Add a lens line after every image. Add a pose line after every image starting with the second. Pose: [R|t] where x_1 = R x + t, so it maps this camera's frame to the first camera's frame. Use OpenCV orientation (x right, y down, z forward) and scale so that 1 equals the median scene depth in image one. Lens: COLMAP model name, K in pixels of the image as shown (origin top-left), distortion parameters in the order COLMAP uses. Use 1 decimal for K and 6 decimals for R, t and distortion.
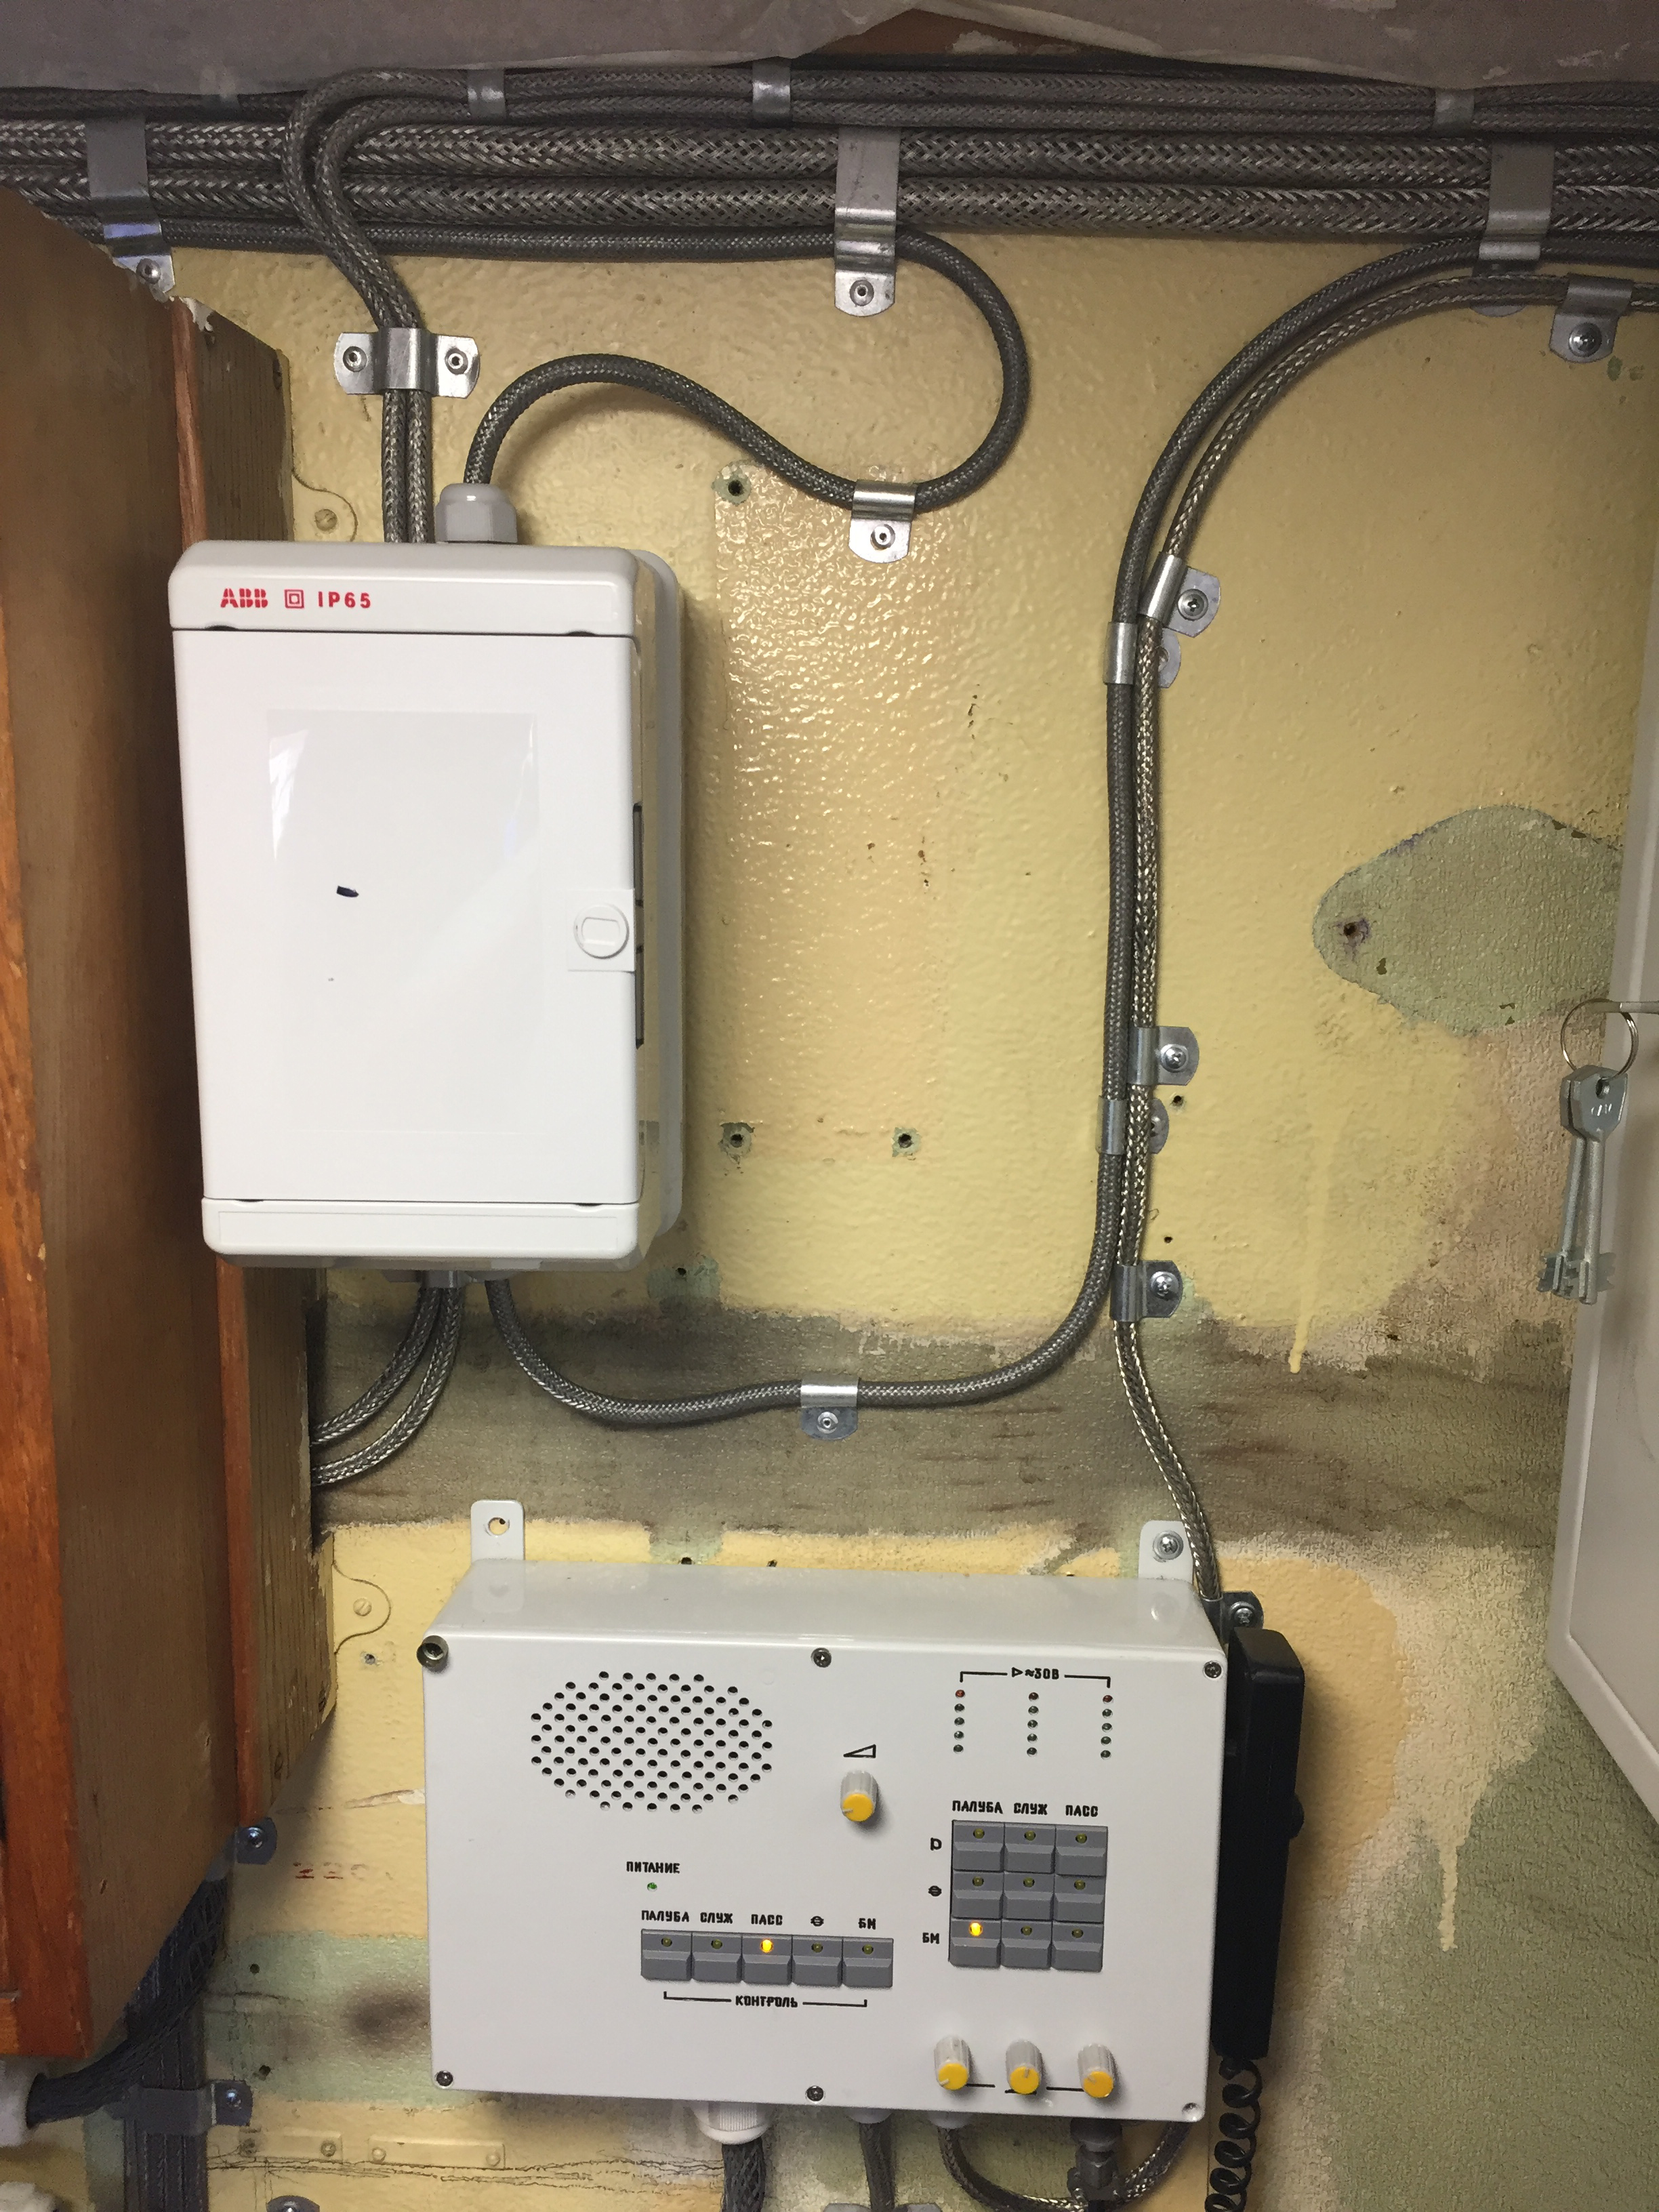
lens RADIAL K [[1890.8, 0, 846.9], [0, 1890.8, 1140.8], [0, 0, 1]] dist [0.078038, -0.107033]
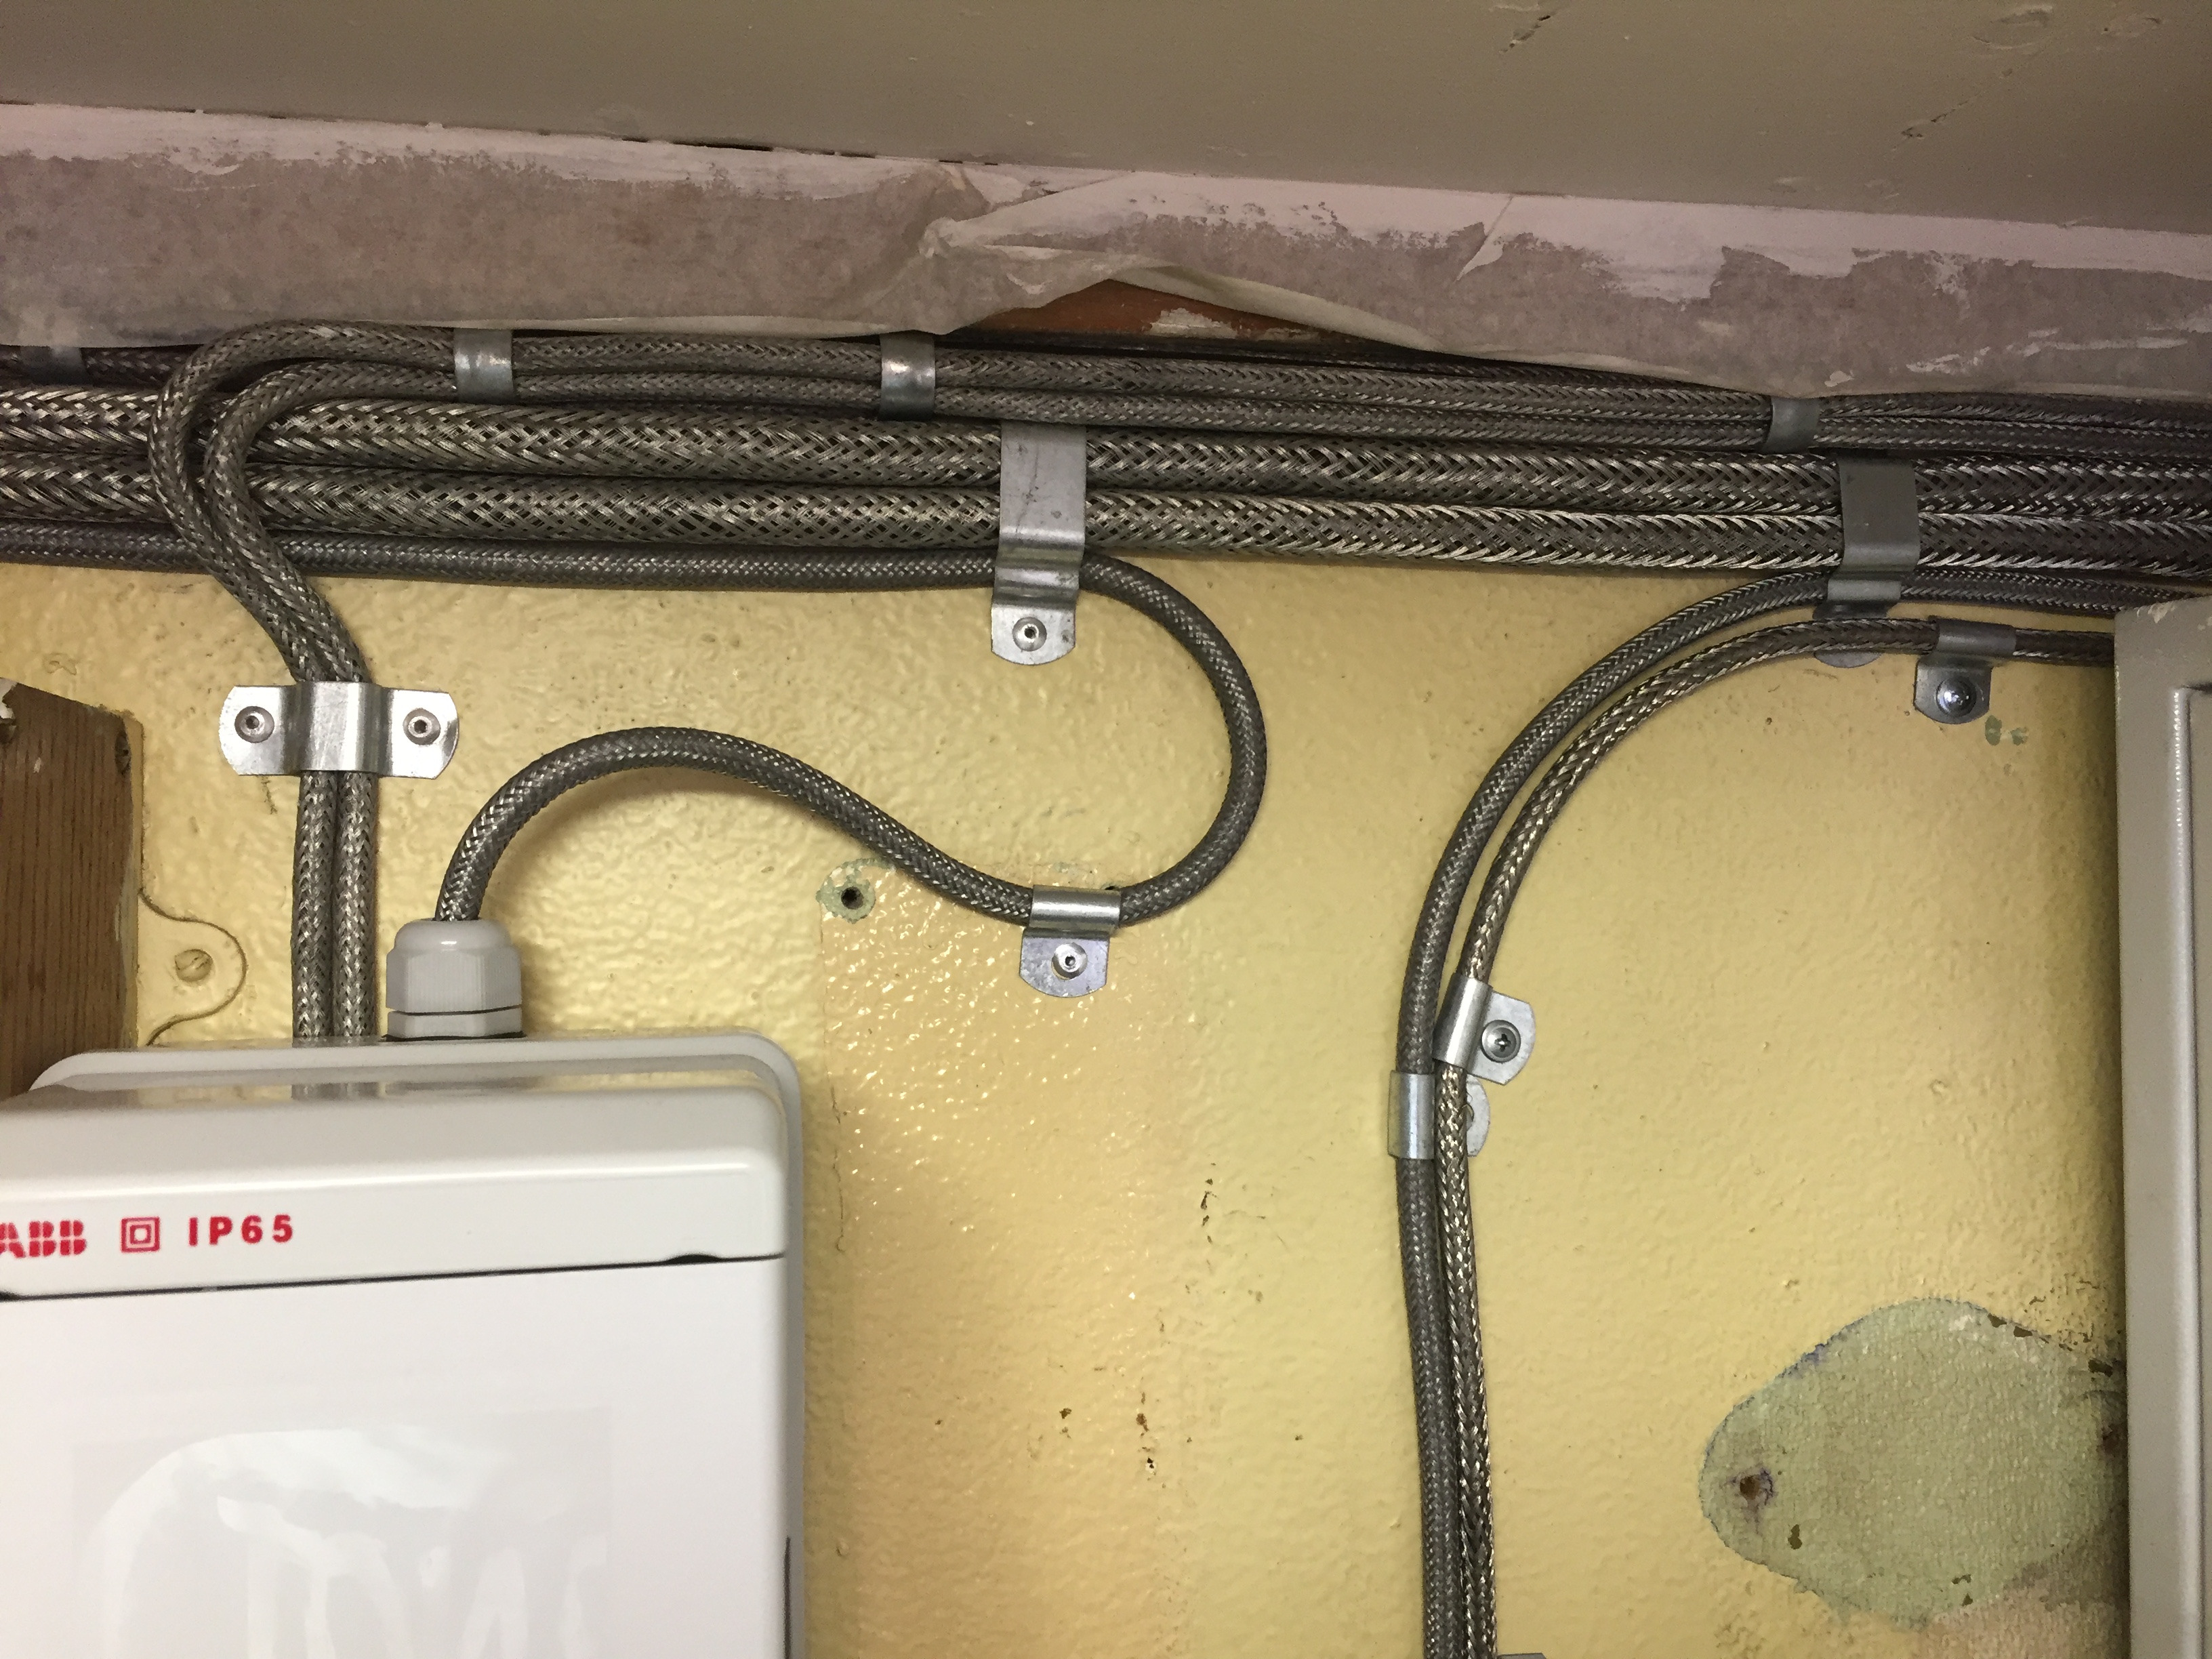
lens RADIAL K [[1890.8, 0, 1088.9], [0, 1890.8, 851.4], [0, 0, 1]] dist [0.078038, -0.107033]
pose [[0.980011, -0.018115, 0.198116, -0.105115], [0.062557, 0.973391, -0.220447, -0.197807], [-0.188851, 0.228434, 0.955067, 0.325729]]
